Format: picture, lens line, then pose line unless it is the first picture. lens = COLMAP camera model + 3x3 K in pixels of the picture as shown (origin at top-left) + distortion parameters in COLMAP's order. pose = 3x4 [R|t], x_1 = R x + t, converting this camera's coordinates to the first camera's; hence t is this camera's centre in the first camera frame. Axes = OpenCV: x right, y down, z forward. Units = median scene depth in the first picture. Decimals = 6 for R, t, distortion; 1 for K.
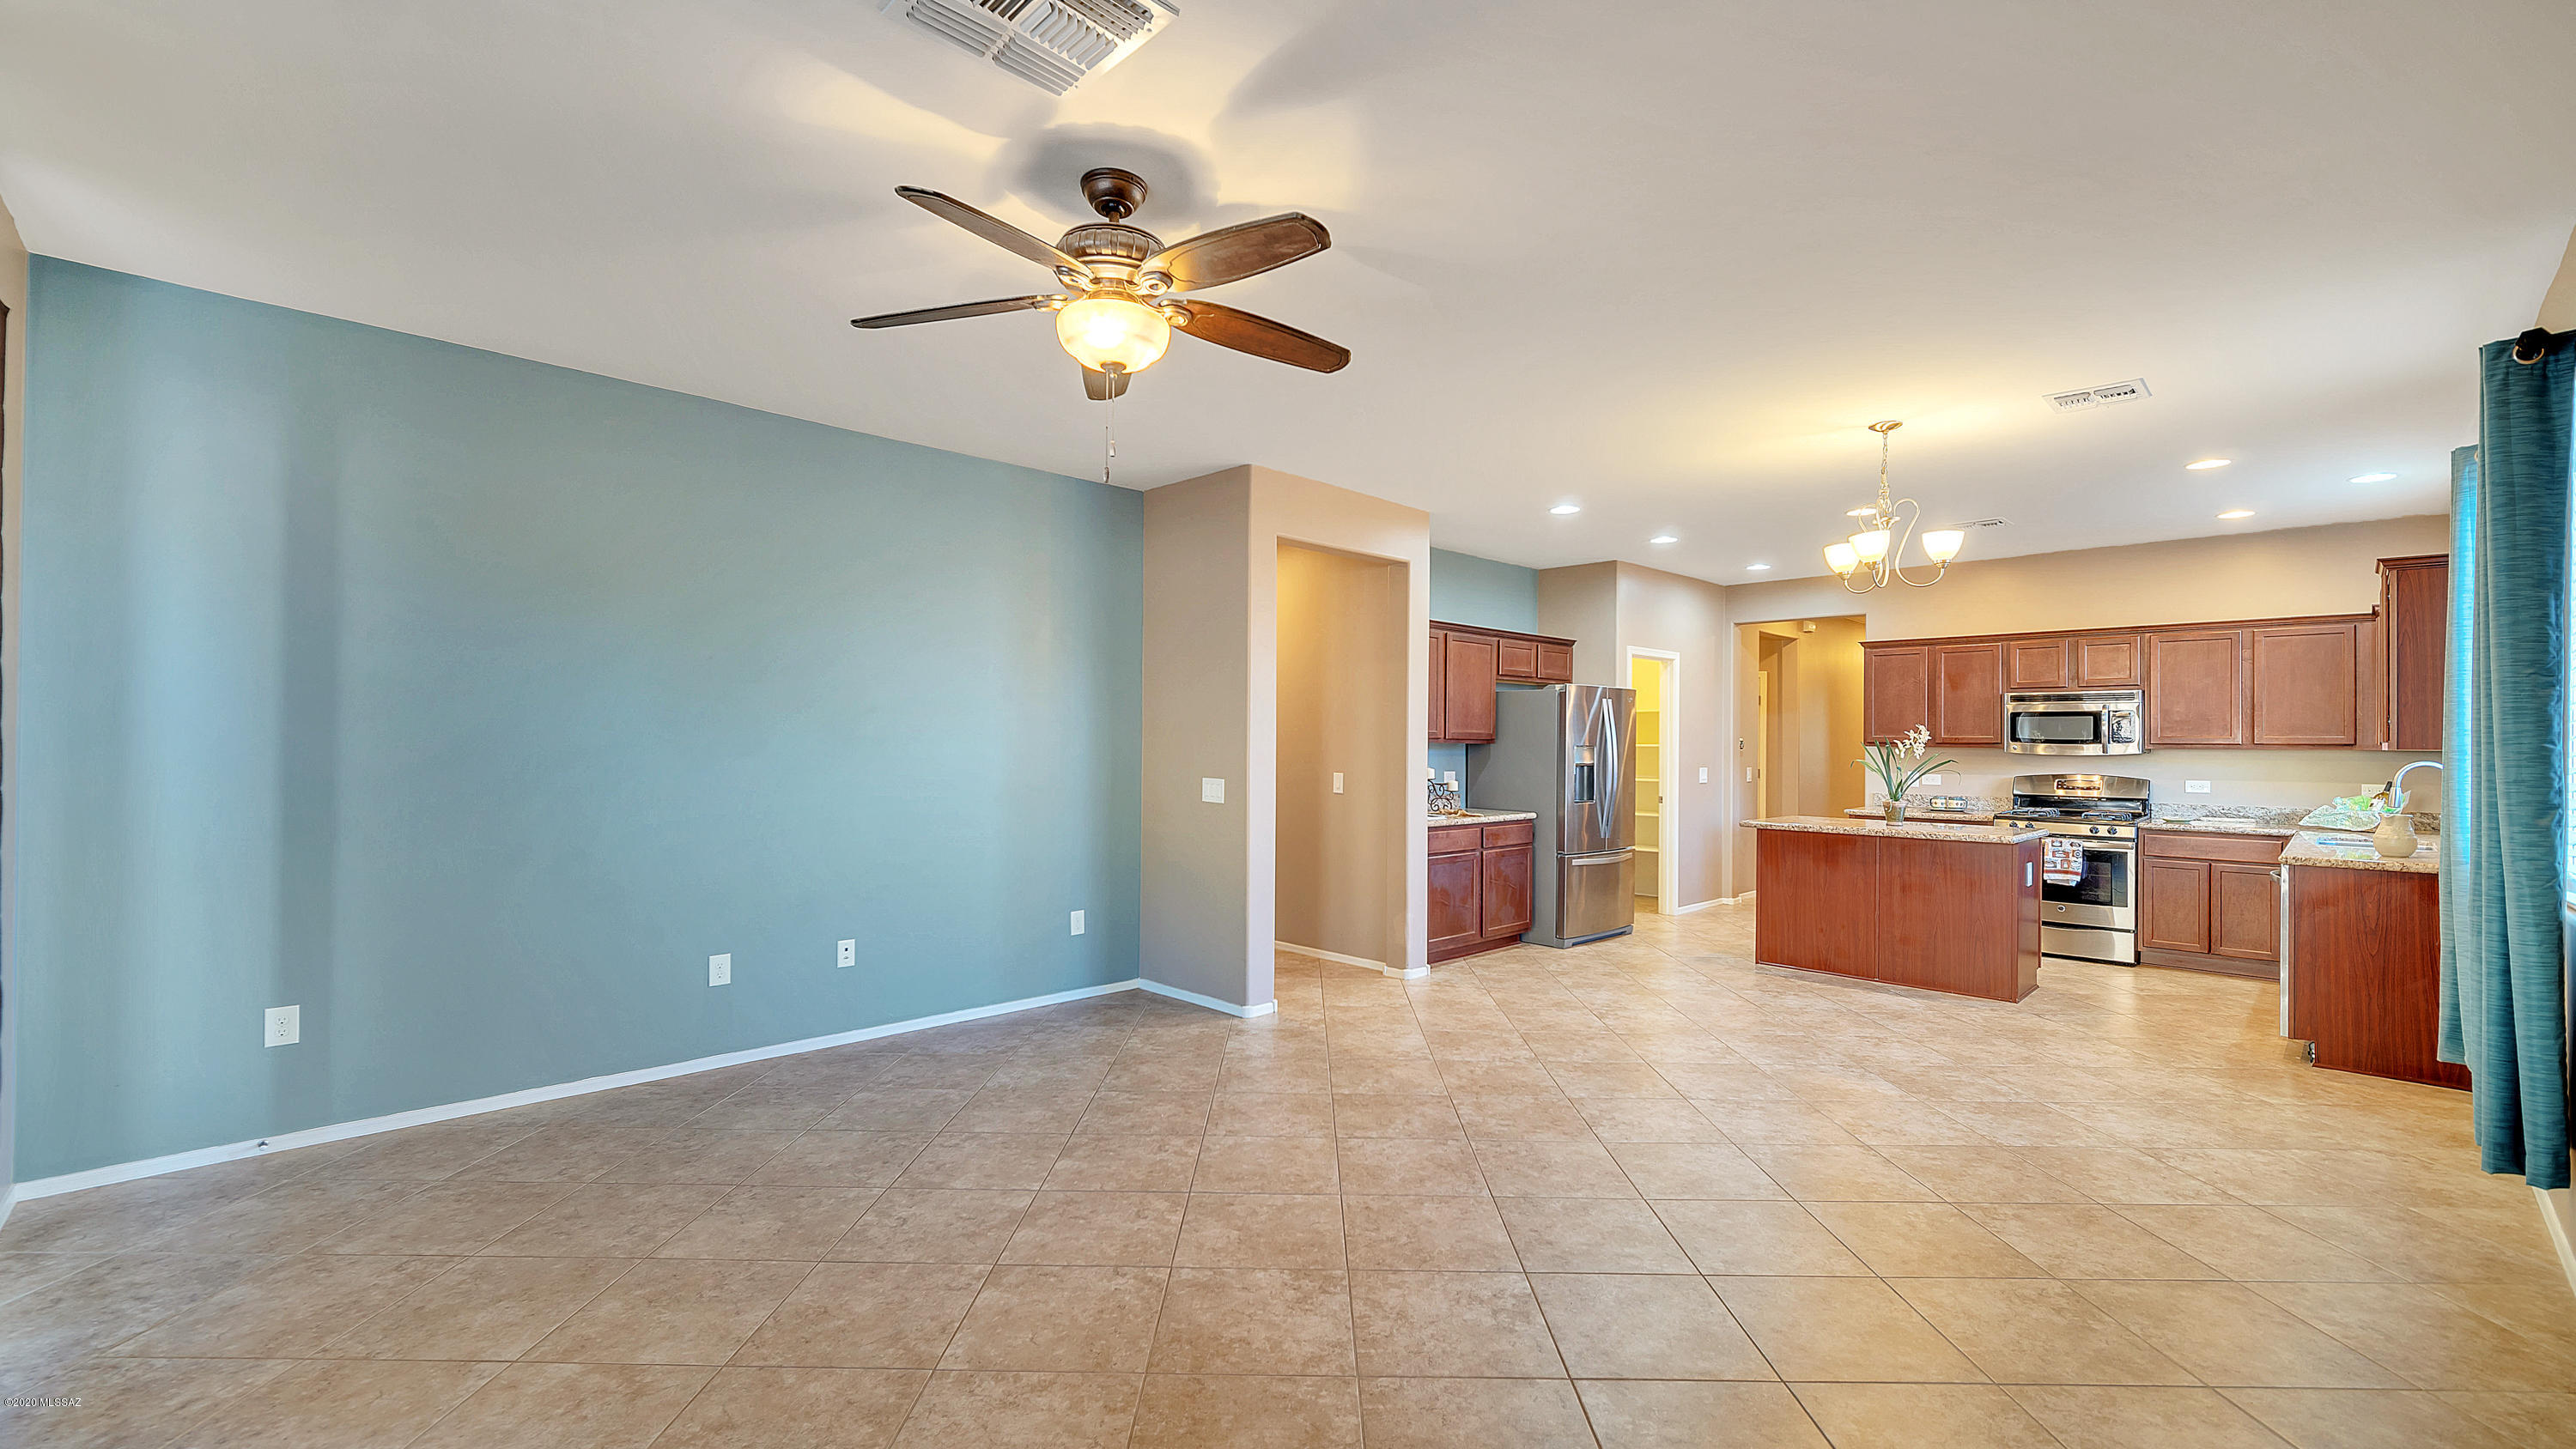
lens RADIAL K [[1032.0, 0, 1289.6], [0, 1032.0, 735.7], [0, 0, 1]] dist [0.002013, -0.000782]
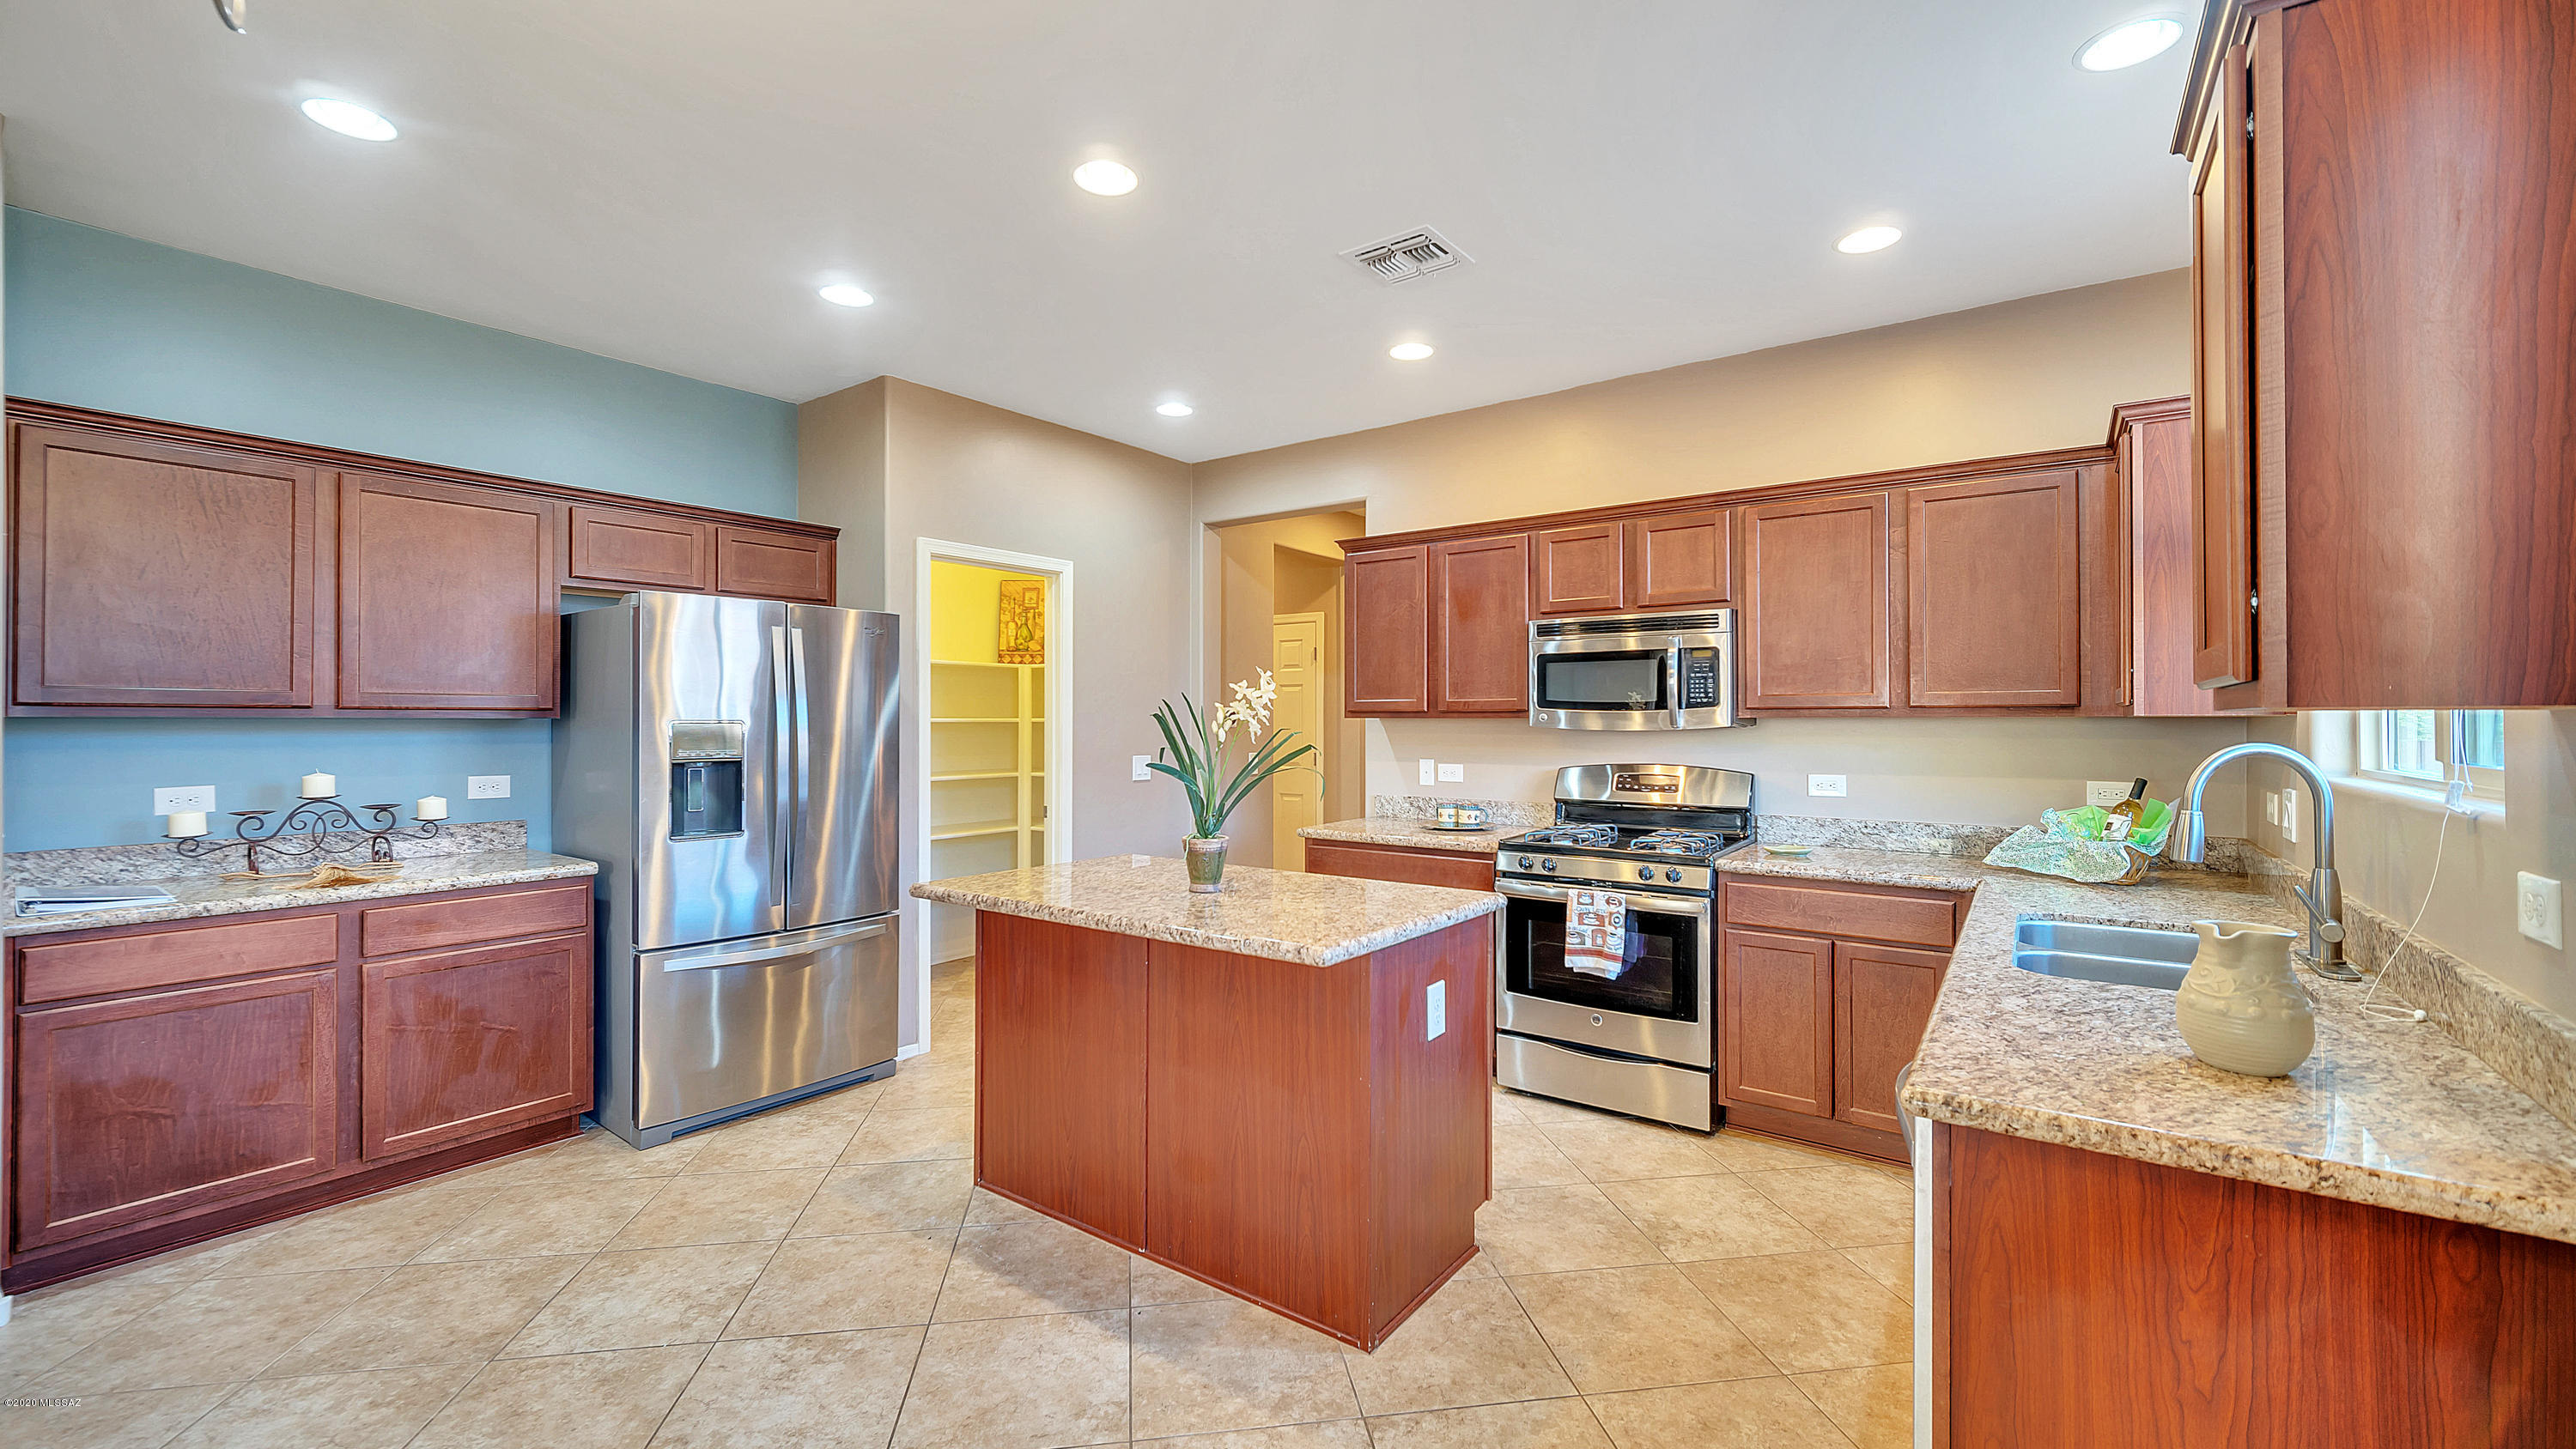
lens RADIAL K [[1032.0, 0, 1286.9], [0, 1032.0, 714.9], [0, 0, 1]] dist [0.002013, -0.000782]
pose [[0.985794, -0.006670, 0.167829, 0.524073], [0.006577, 0.999978, 0.001109, 0.009127], [-0.167832, 0.000011, 0.985816, 0.526563]]
